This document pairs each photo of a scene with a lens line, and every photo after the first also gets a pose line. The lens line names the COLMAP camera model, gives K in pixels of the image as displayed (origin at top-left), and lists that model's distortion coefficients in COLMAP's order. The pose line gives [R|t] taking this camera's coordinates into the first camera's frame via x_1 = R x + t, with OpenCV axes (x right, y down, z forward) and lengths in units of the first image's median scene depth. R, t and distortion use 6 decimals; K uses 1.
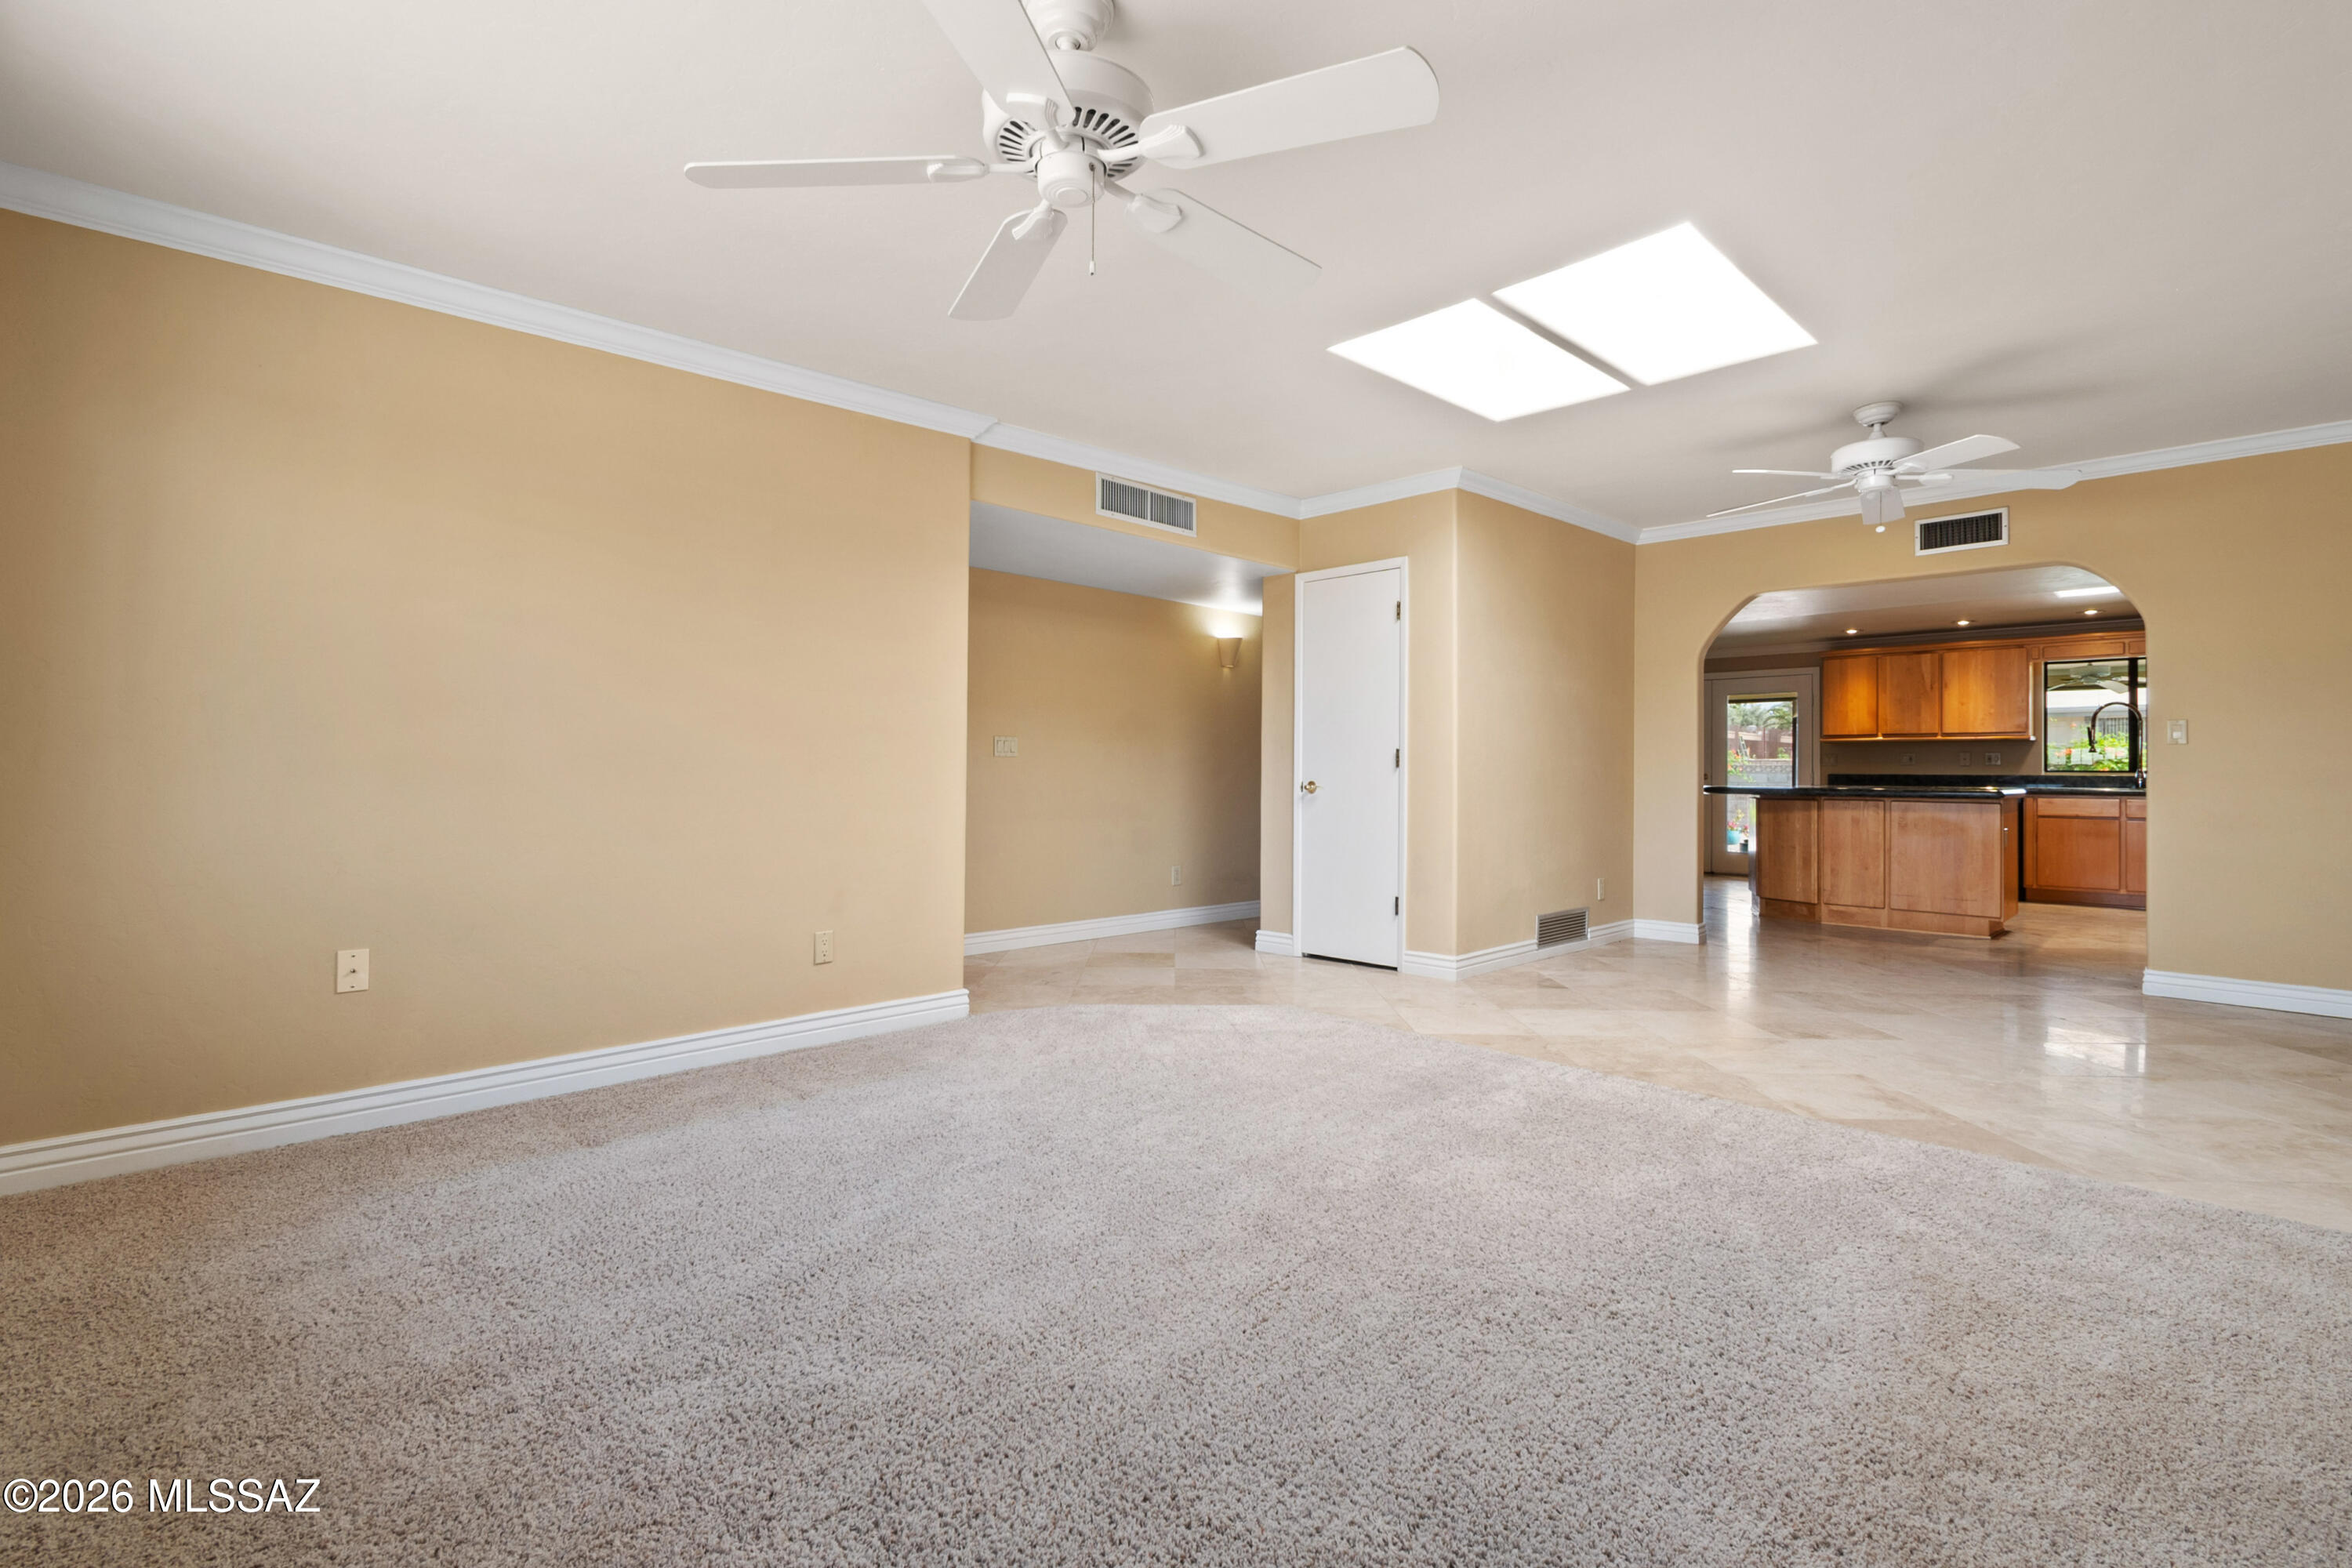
lens RADIAL K [[1060.2, 0, 1169.8], [0, 1060.2, 763.9], [0, 0, 1]] dist [-0.000917, -0.000135]
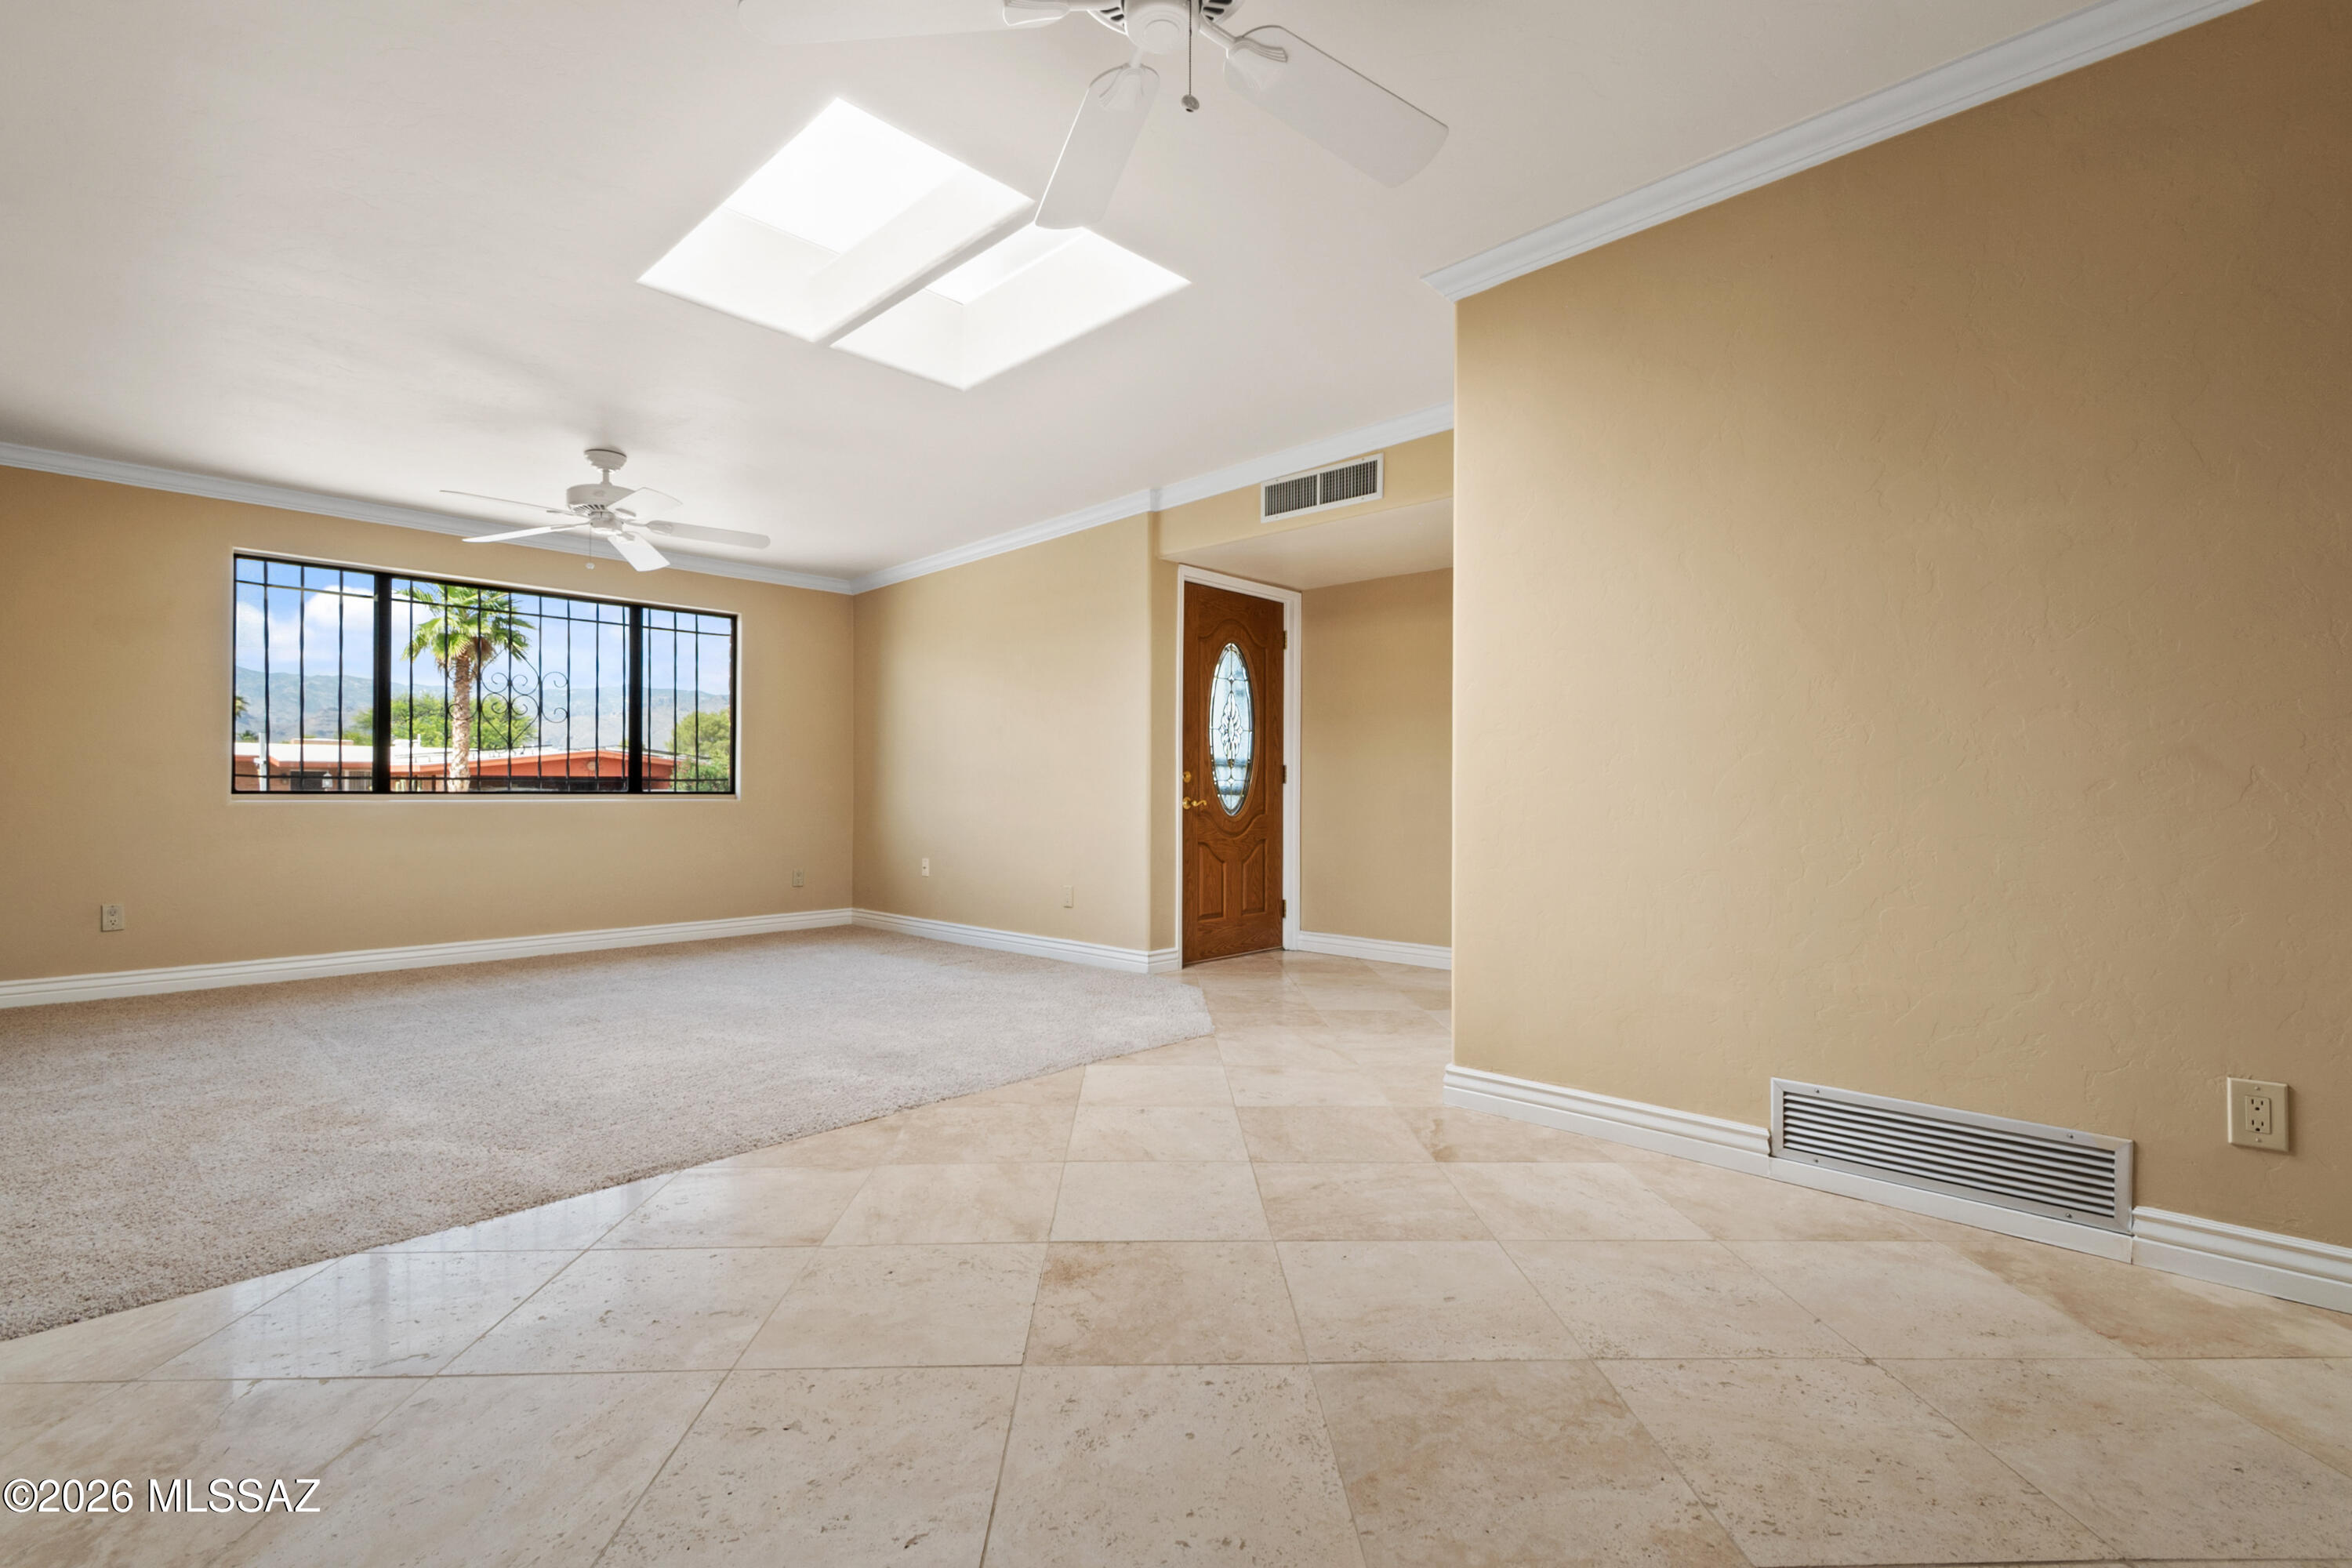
lens RADIAL K [[1048.1, 0, 1175.5], [0, 1048.1, 796.6], [0, 0, 1]] dist [0.001583, -0.000122]
pose [[0.047422, -0.002867, -0.998871, 1.156121], [0.001512, 0.999995, -0.002798, 0.036177], [0.998874, -0.001377, 0.047426, 1.079068]]
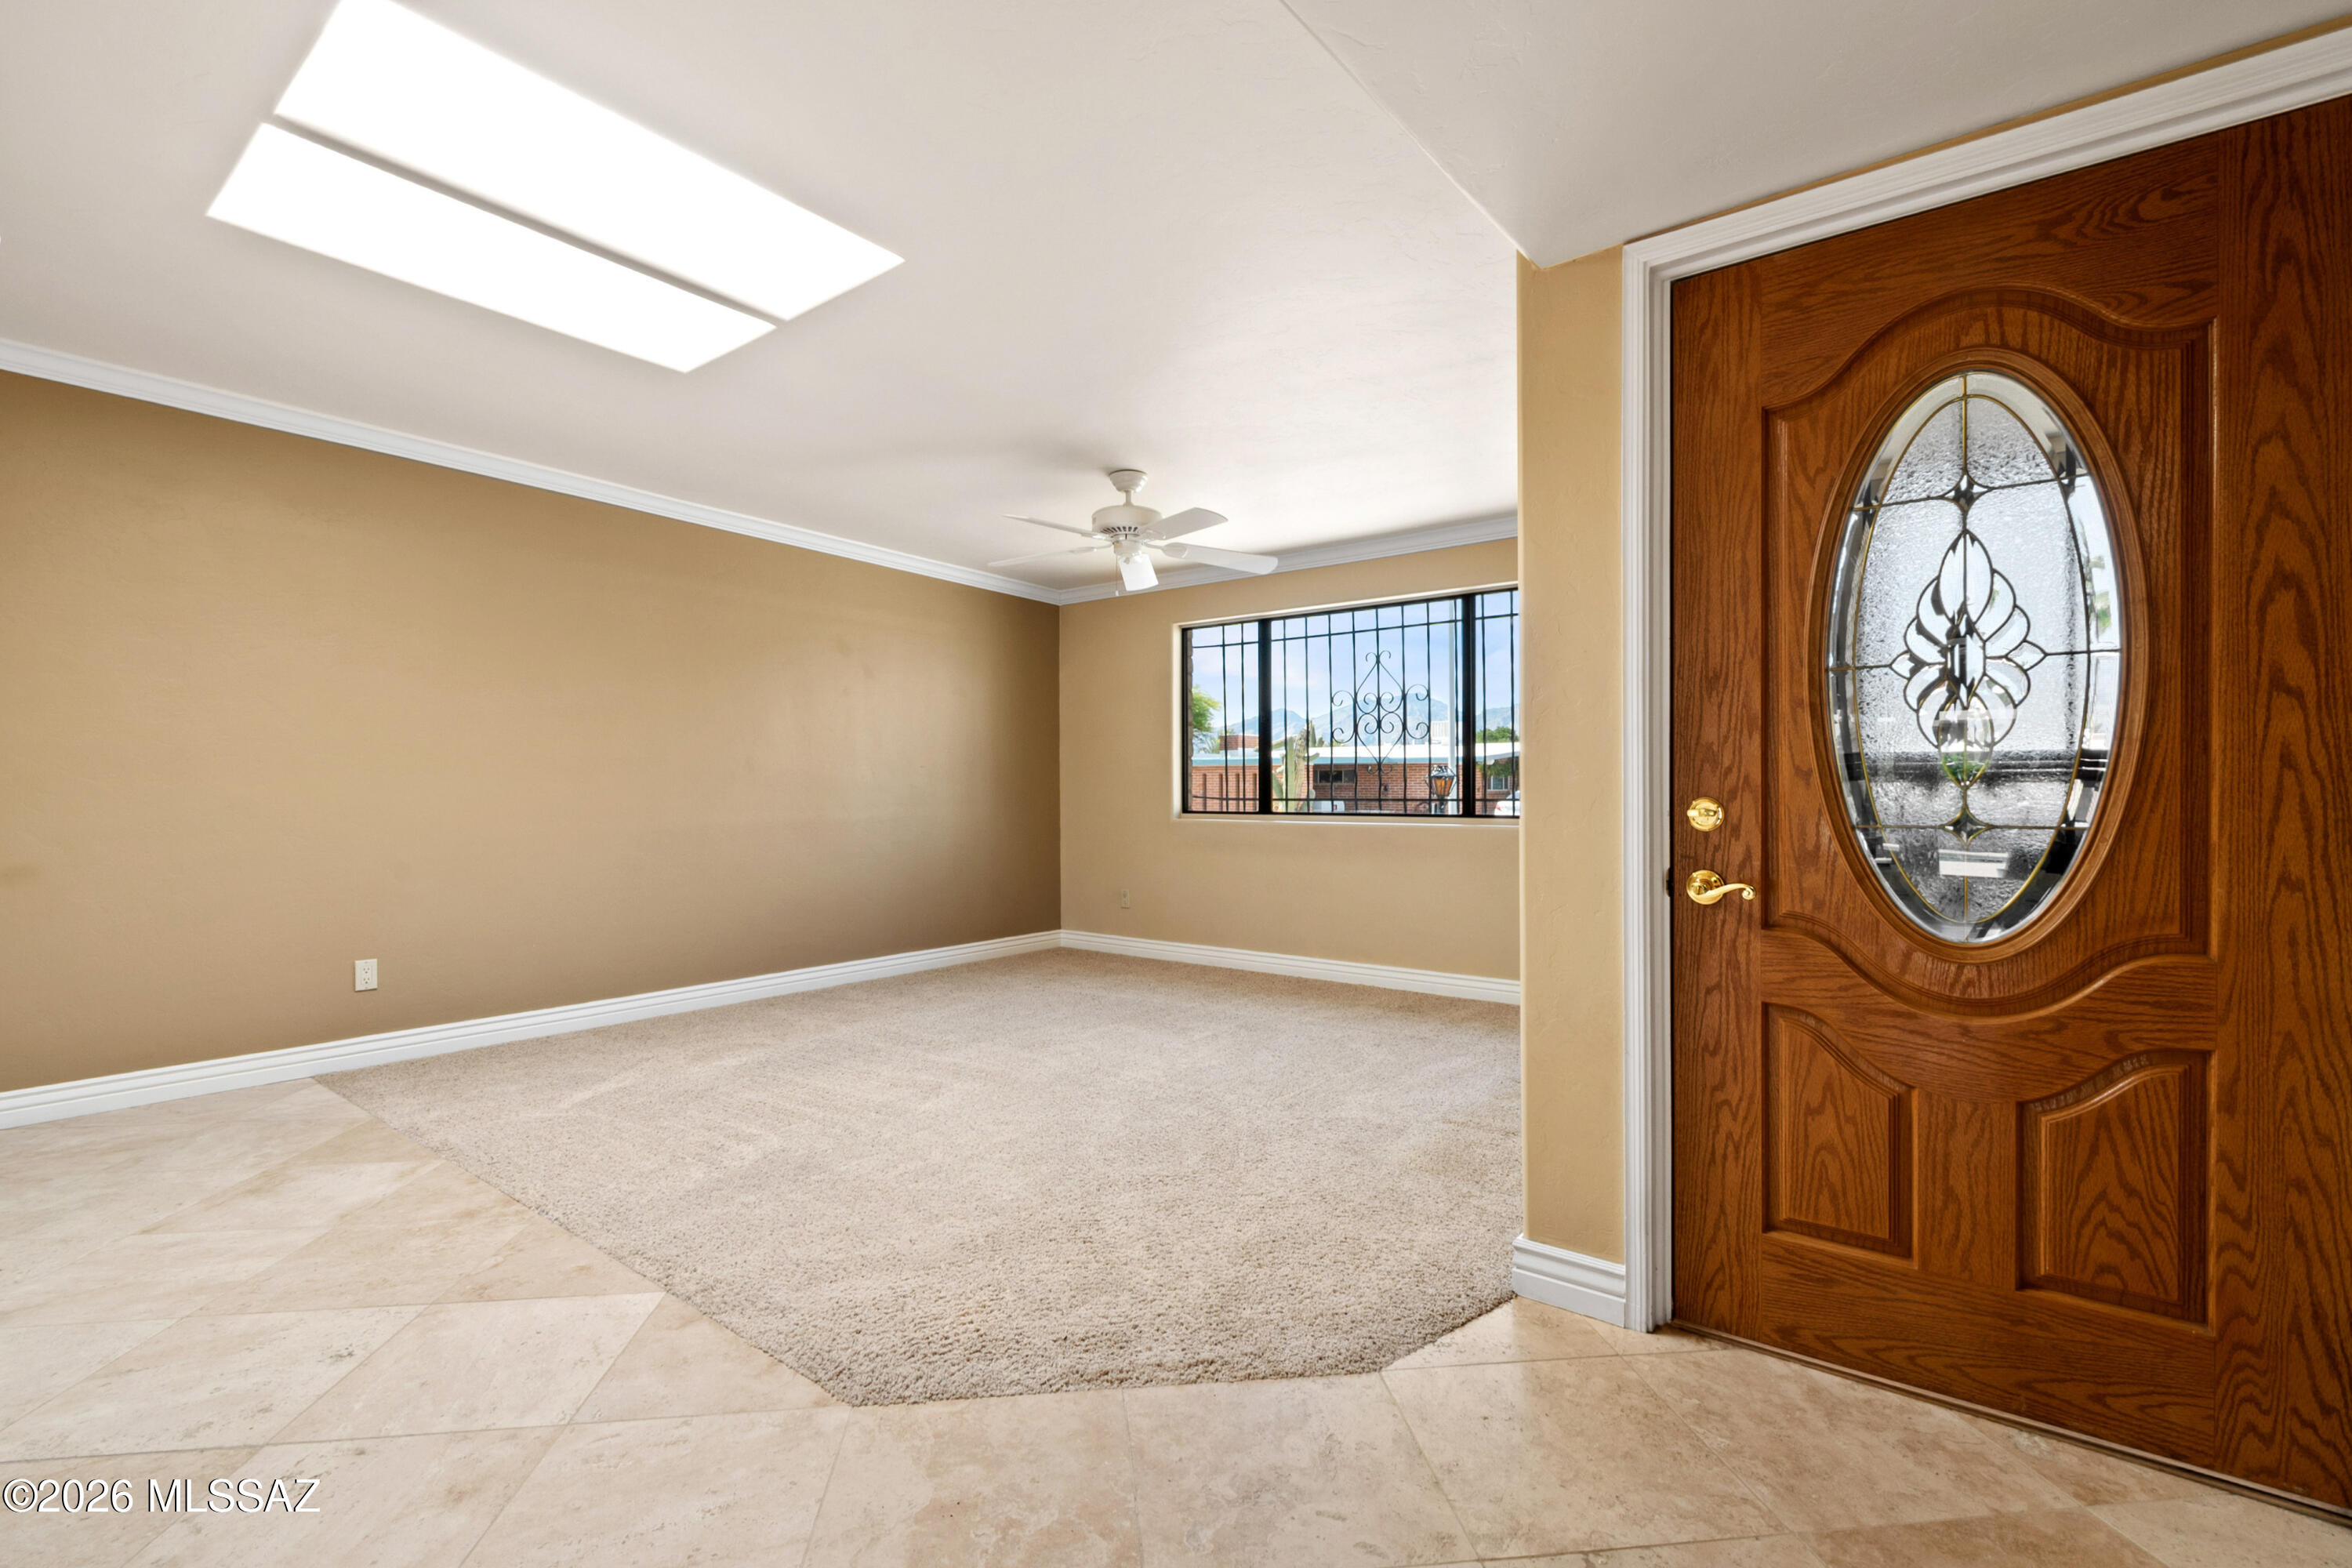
lens RADIAL K [[1048.1, 0, 1175.5], [0, 1048.1, 796.6], [0, 0, 1]] dist [0.001583, -0.000122]
pose [[-0.990487, -0.003491, -0.137563, 0.051117], [-0.004024, 0.999985, 0.003596, -0.004607], [0.137549, 0.004116, -0.990486, 1.643573]]
